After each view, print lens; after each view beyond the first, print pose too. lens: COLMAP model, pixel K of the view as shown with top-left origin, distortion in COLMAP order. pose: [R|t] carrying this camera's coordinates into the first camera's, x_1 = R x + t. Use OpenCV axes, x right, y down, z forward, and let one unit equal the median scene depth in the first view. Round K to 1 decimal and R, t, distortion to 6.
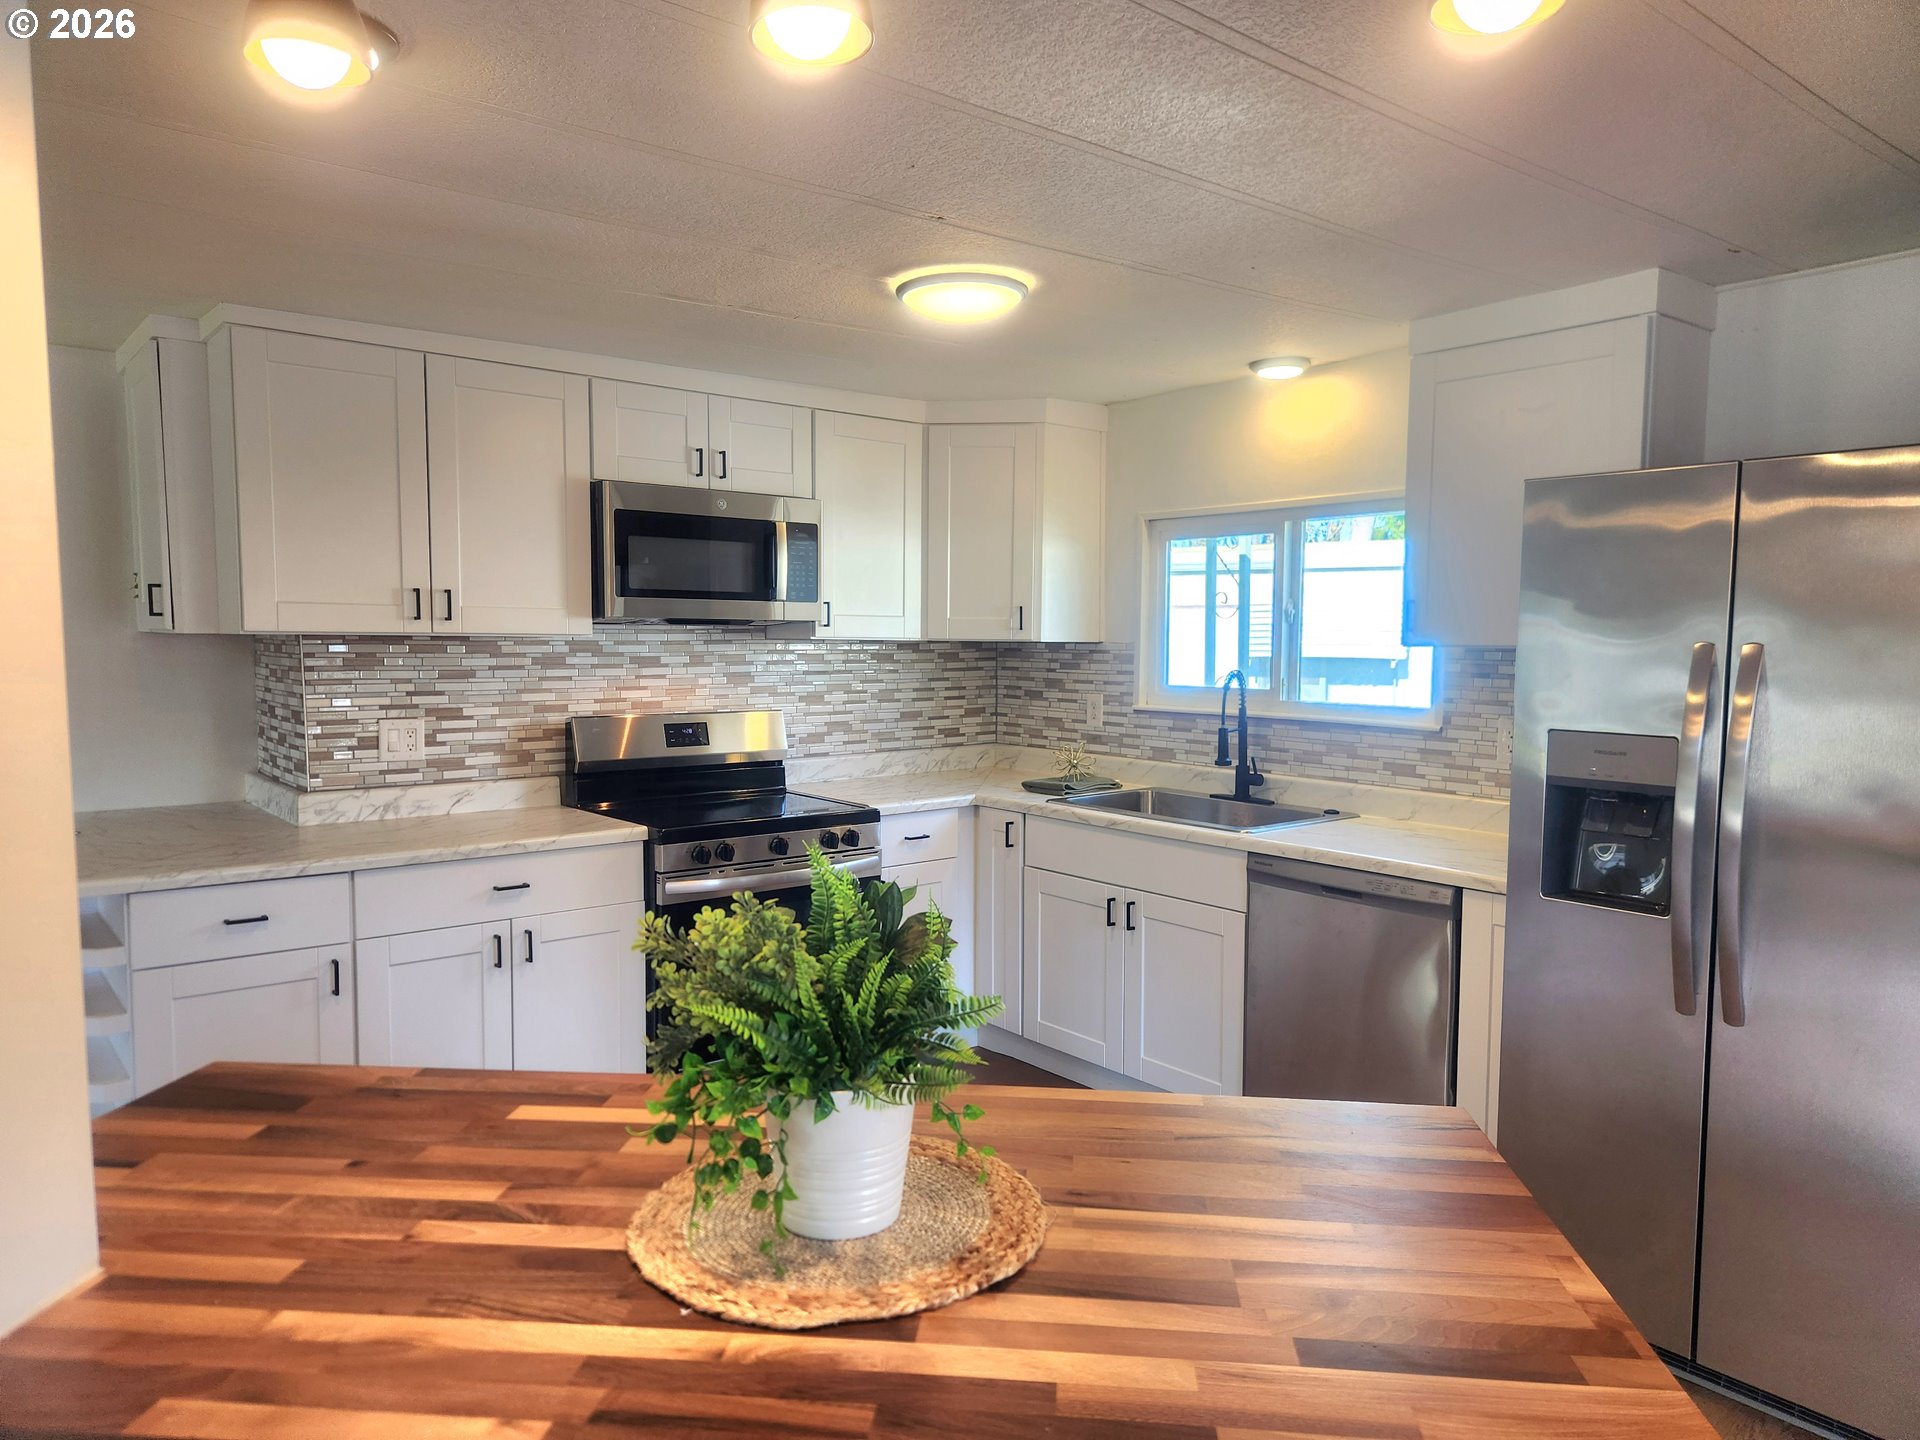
lens RADIAL K [[1333.3, 0, 973.2], [0, 1333.3, 730.5], [0, 0, 1]] dist [0.069532, -0.061811]
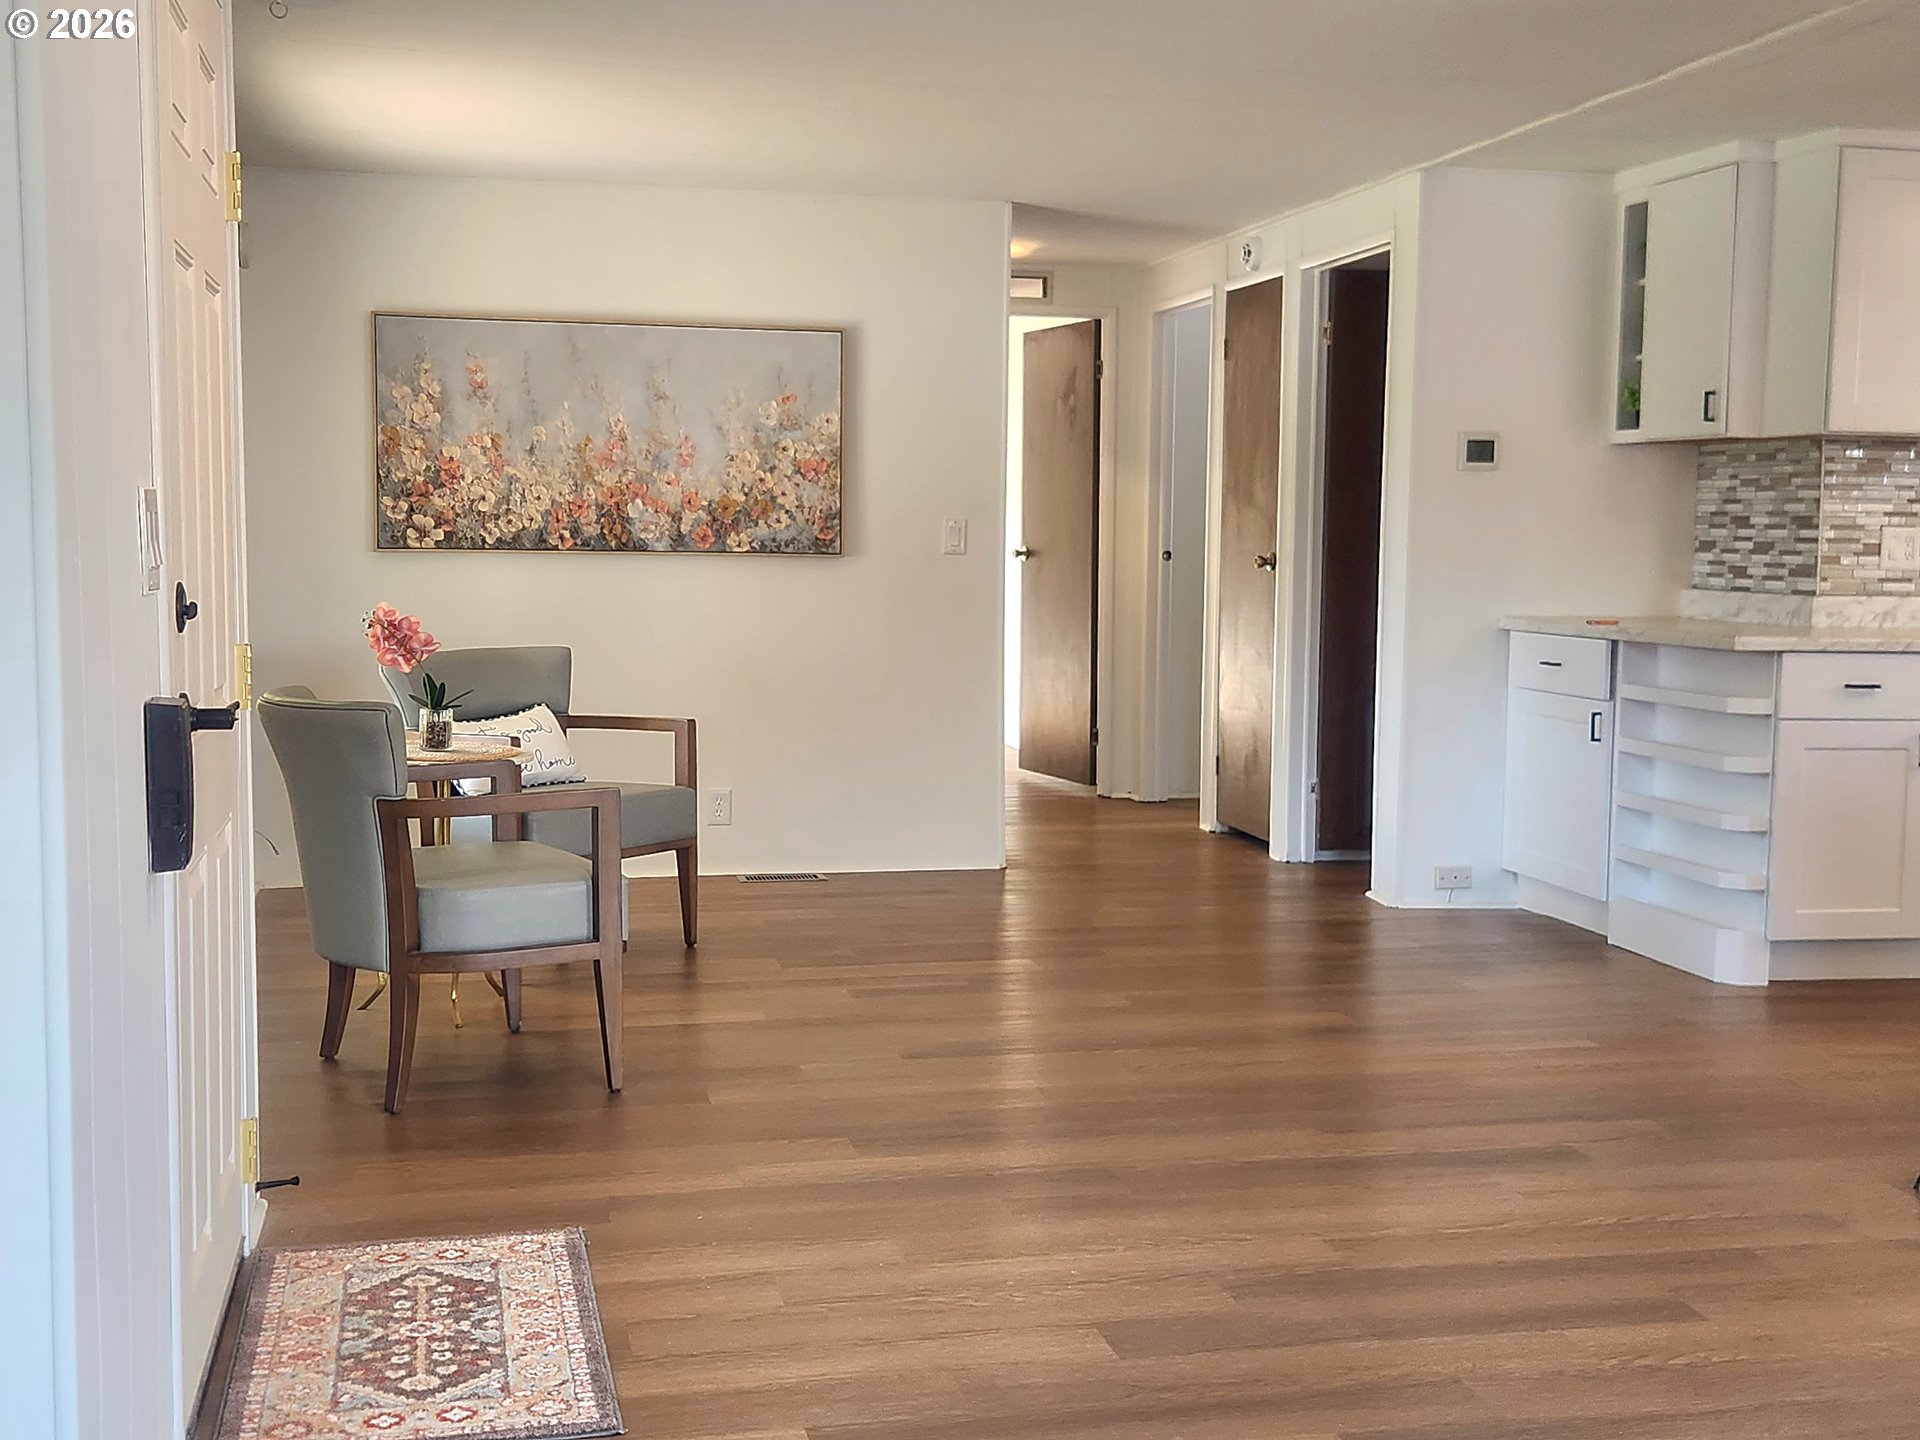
lens RADIAL K [[2264.5, 0, 943.0], [0, 2264.5, 715.6], [0, 0, 1]] dist [0.070497, 0.000000]
pose [[0.886569, 0.046805, -0.460222, -0.270400], [-0.042121, 0.998903, 0.020447, 0.126176], [0.460675, 0.001258, 0.887568, -0.821197]]
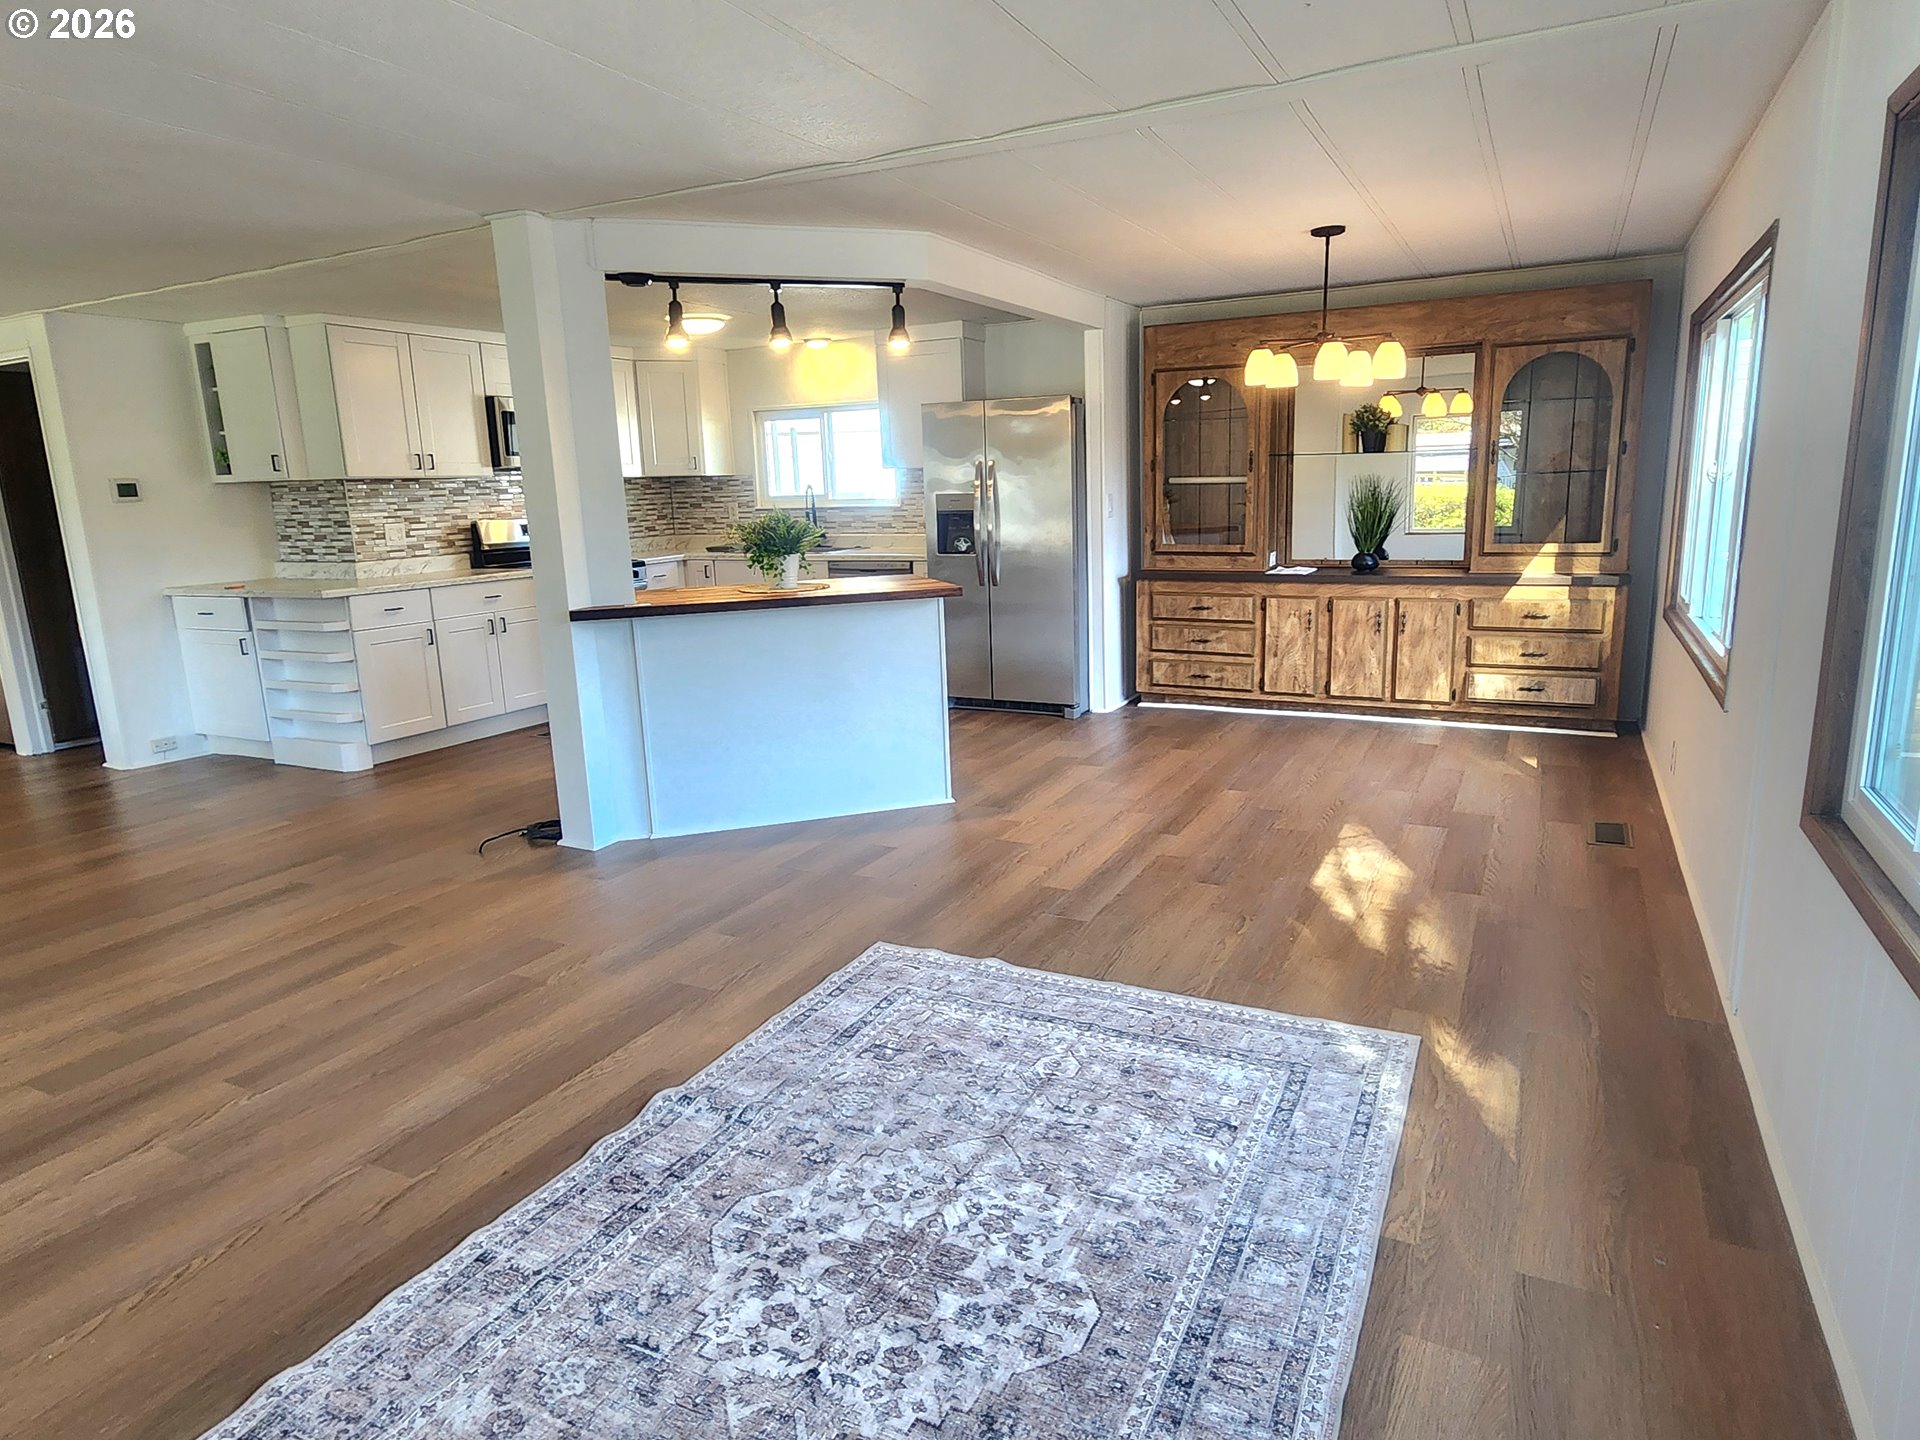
lens RADIAL K [[1132.0, 0, 993.4], [0, 1132.0, 714.2], [0, 0, 1]] dist [0.003380, -0.005703]
pose [[0.912842, -0.113255, 0.392291, -0.309846], [0.063062, 0.988339, 0.138594, 0.092294], [-0.403413, -0.101776, 0.909340, -0.869300]]
